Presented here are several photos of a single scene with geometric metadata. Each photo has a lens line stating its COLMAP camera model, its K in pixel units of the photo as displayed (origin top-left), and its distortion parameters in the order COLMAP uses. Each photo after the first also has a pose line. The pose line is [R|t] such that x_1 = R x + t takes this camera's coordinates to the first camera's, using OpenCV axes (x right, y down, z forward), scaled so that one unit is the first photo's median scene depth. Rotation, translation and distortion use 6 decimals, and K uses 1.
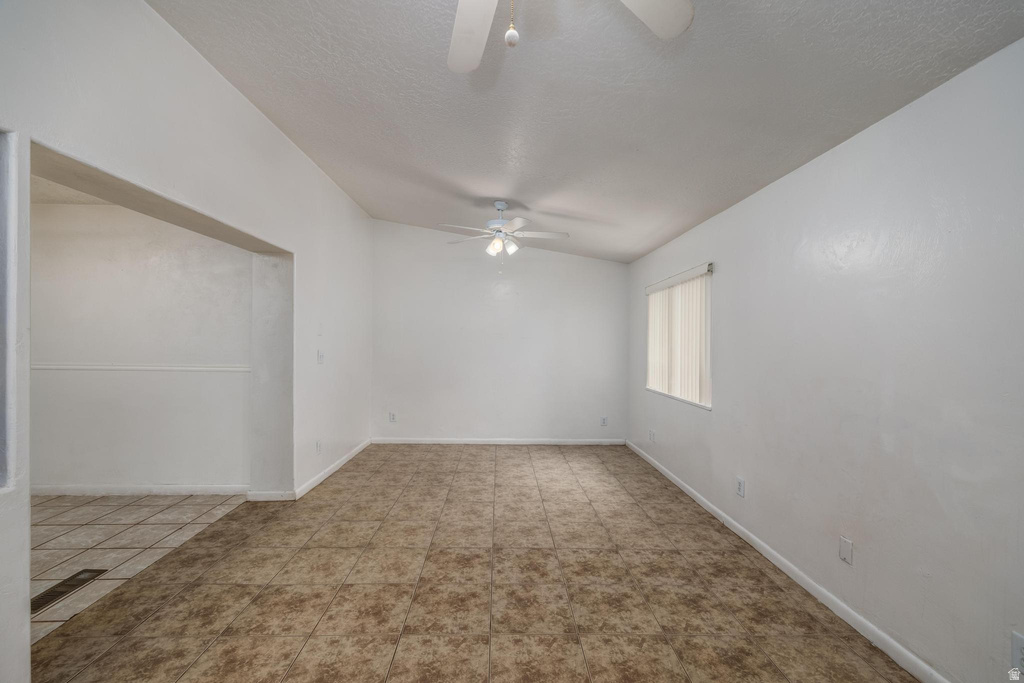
lens RADIAL K [[411.1, 0, 509.7], [0, 411.1, 341.2], [0, 0, 1]] dist [0.008518, -0.000241]
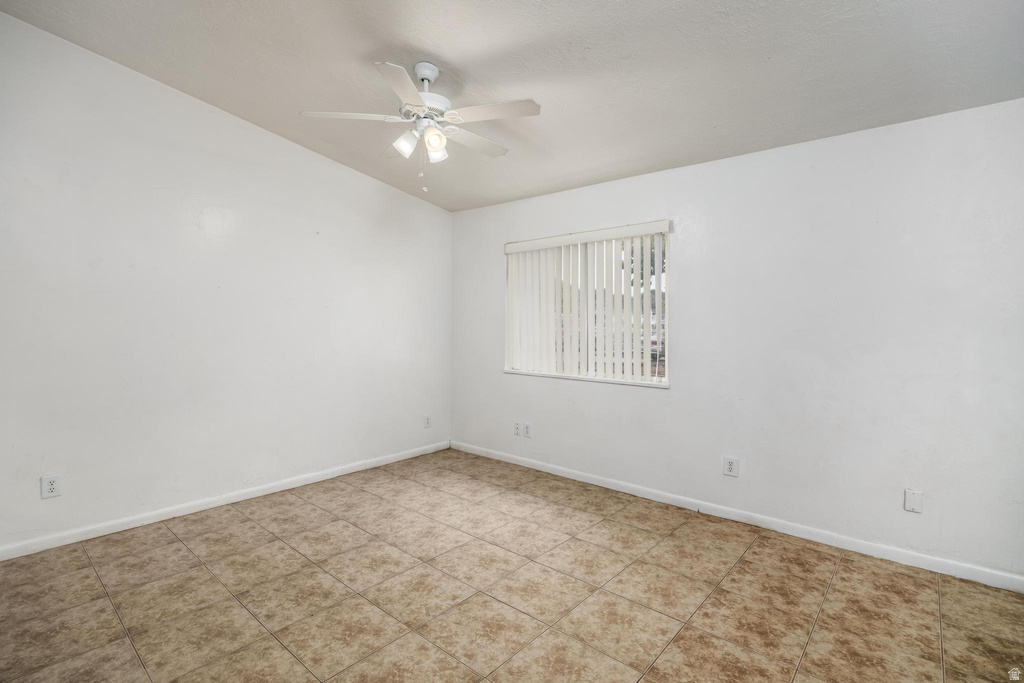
lens RADIAL K [[479.8, 0, 473.5], [0, 479.8, 317.9], [0, 0, 1]] dist [-0.008882, -0.000237]
pose [[0.707987, -0.001897, 0.706223, -0.676927], [0.000515, 0.999998, 0.002170, 0.018920], [-0.706225, -0.001173, 0.707986, 0.725063]]
